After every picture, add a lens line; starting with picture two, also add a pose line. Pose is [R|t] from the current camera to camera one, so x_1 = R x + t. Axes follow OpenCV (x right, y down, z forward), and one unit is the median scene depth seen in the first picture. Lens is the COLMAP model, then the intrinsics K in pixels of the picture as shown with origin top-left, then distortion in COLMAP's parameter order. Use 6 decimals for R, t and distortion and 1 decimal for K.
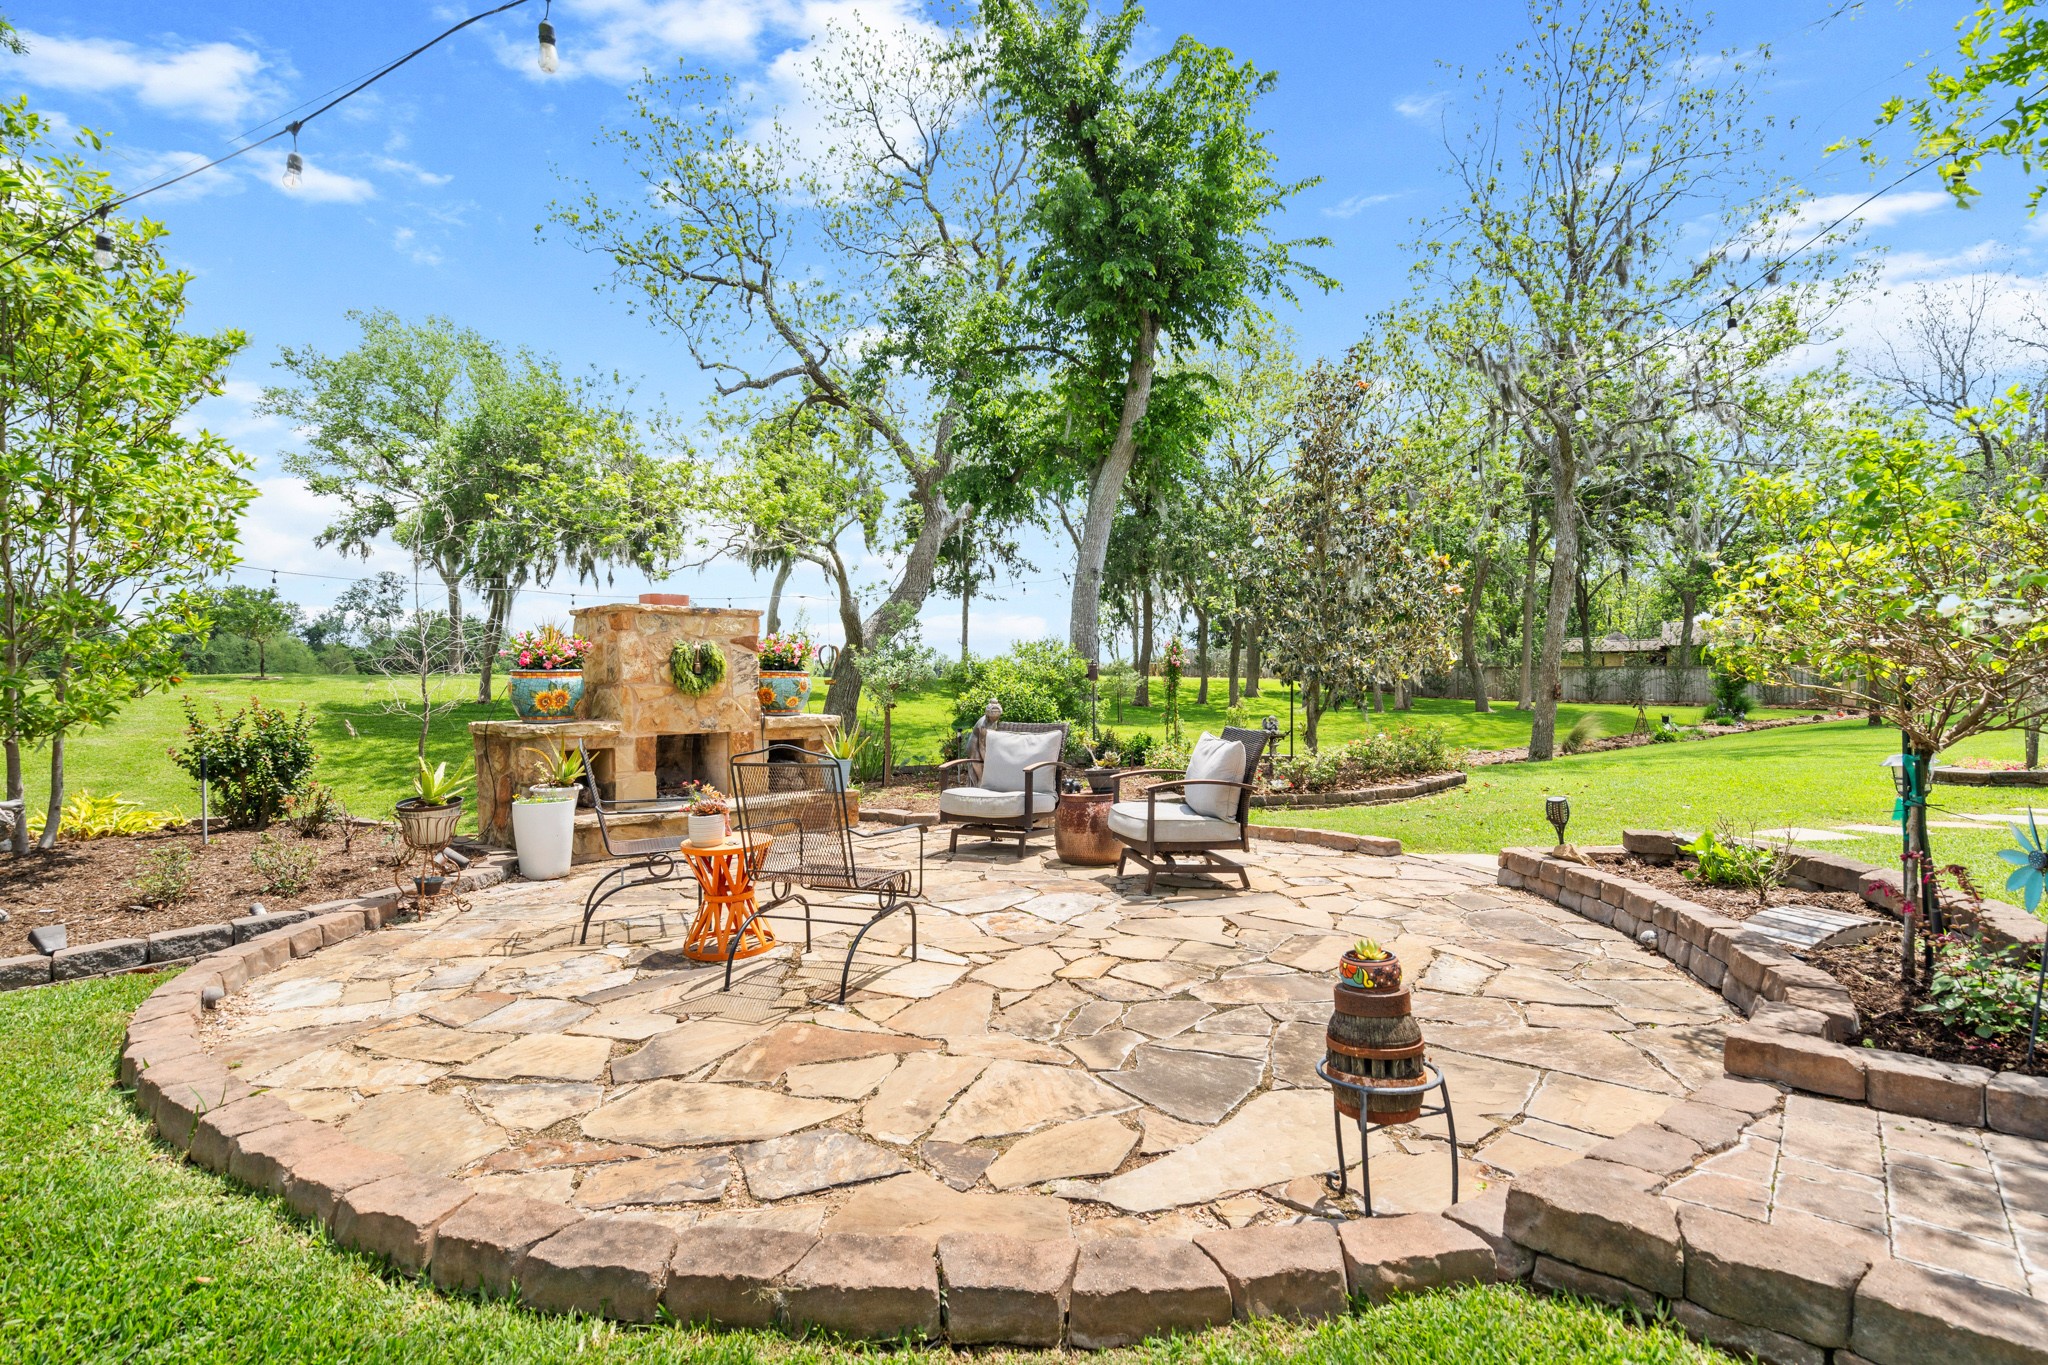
lens RADIAL K [[978.7, 0, 1024.0], [0, 978.7, 682.5], [0, 0, 1]] dist [0.000508, 0.000284]
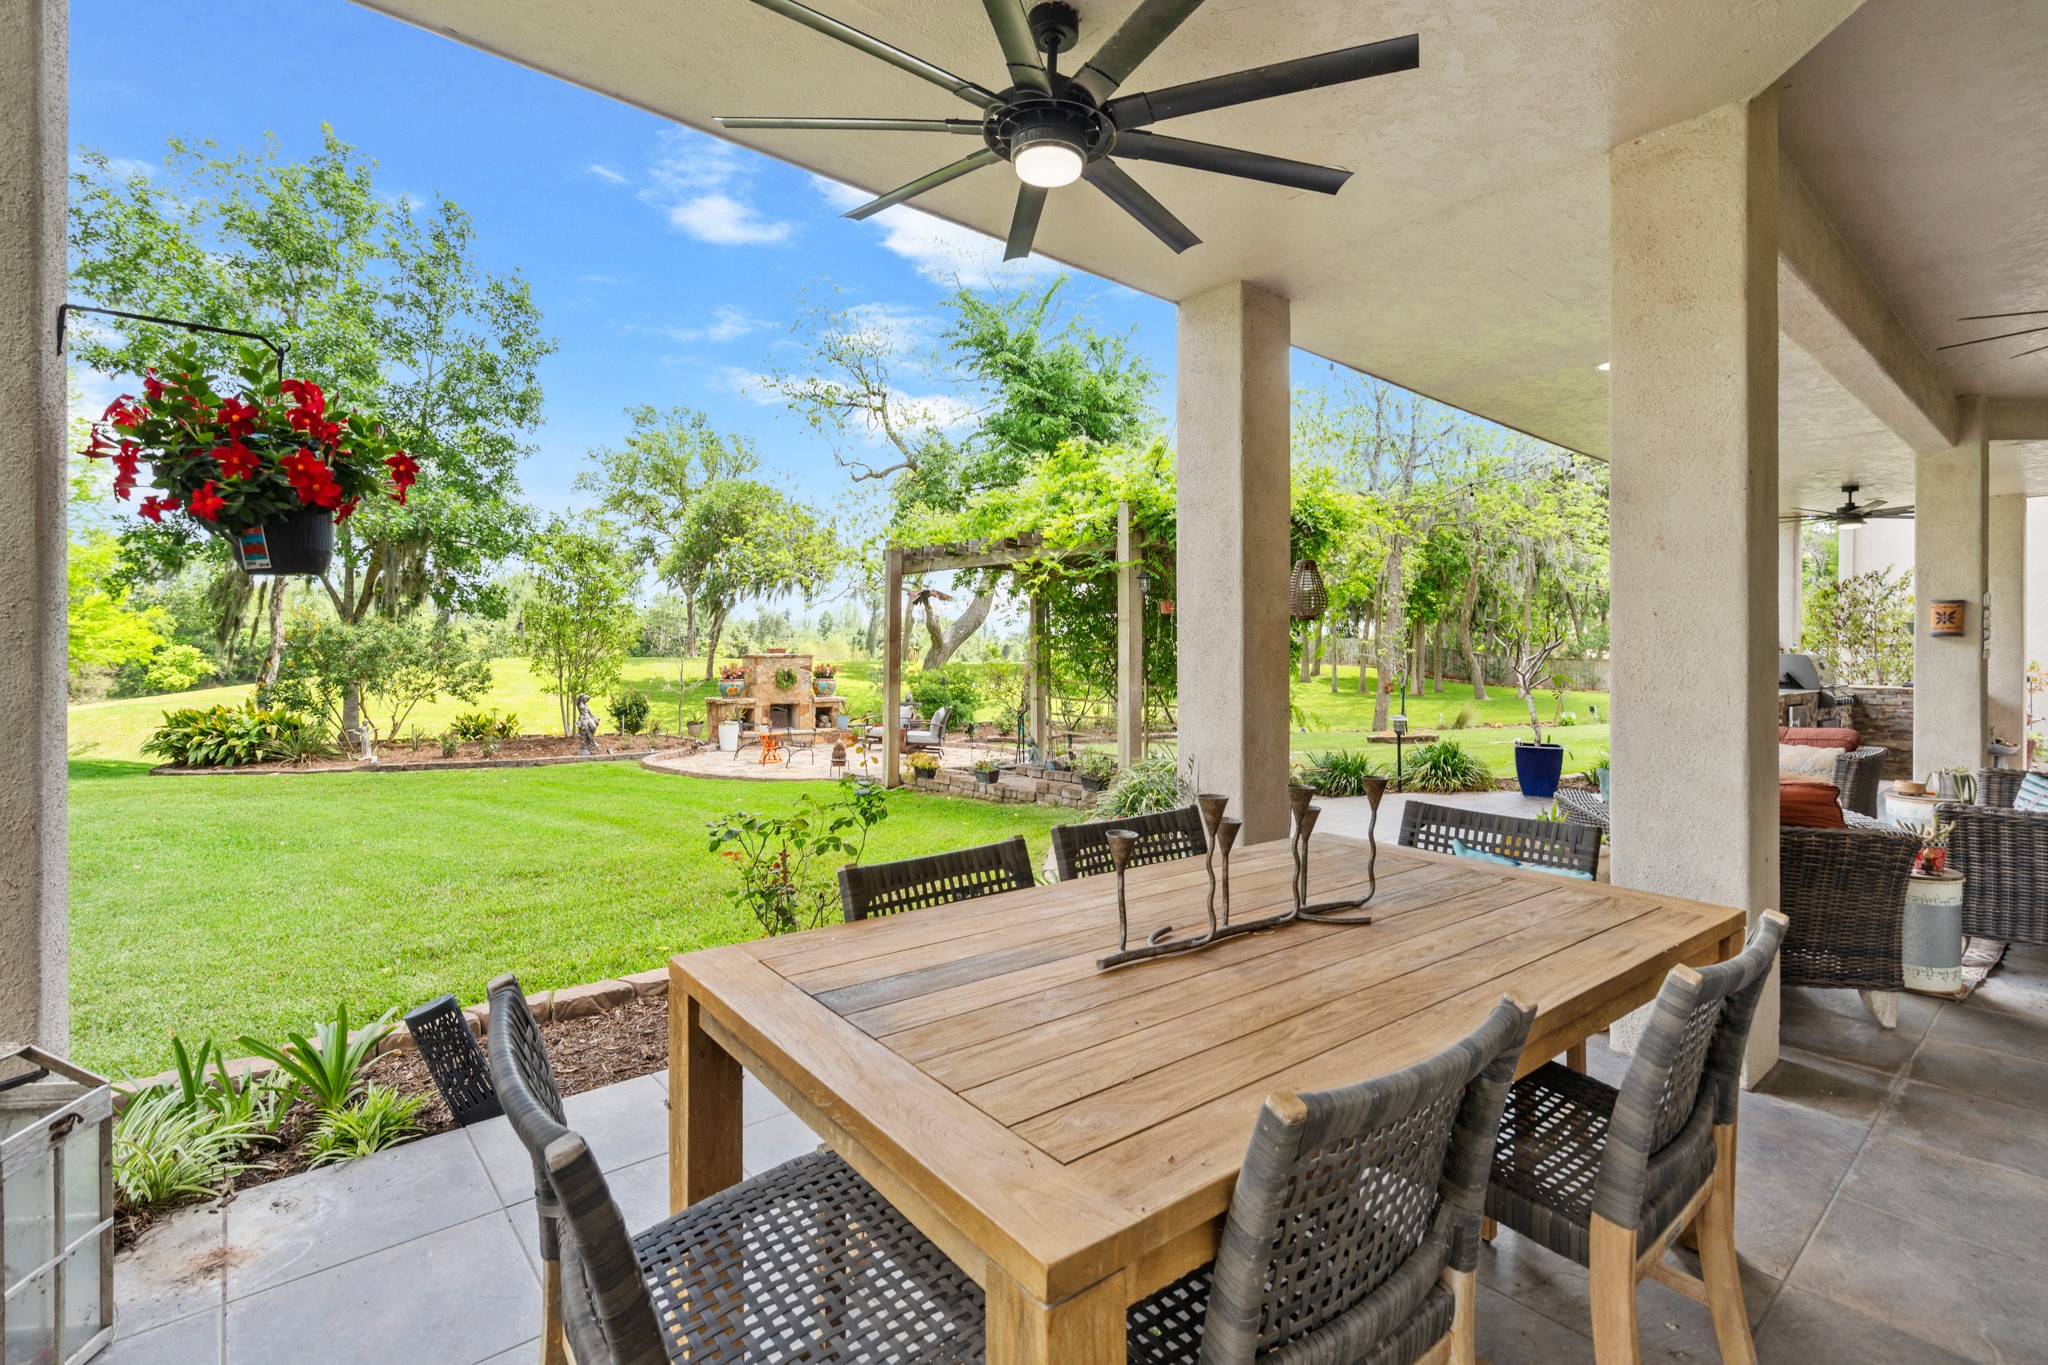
lens RADIAL K [[938.9, 0, 1031.1], [0, 938.9, 677.4], [0, 0, 1]] dist [-0.001502, 0.000430]
pose [[0.984948, 0.020673, -0.171607, 0.688236], [-0.017443, 0.999642, 0.020313, -0.074164], [0.171966, -0.017014, 0.984956, -1.258406]]
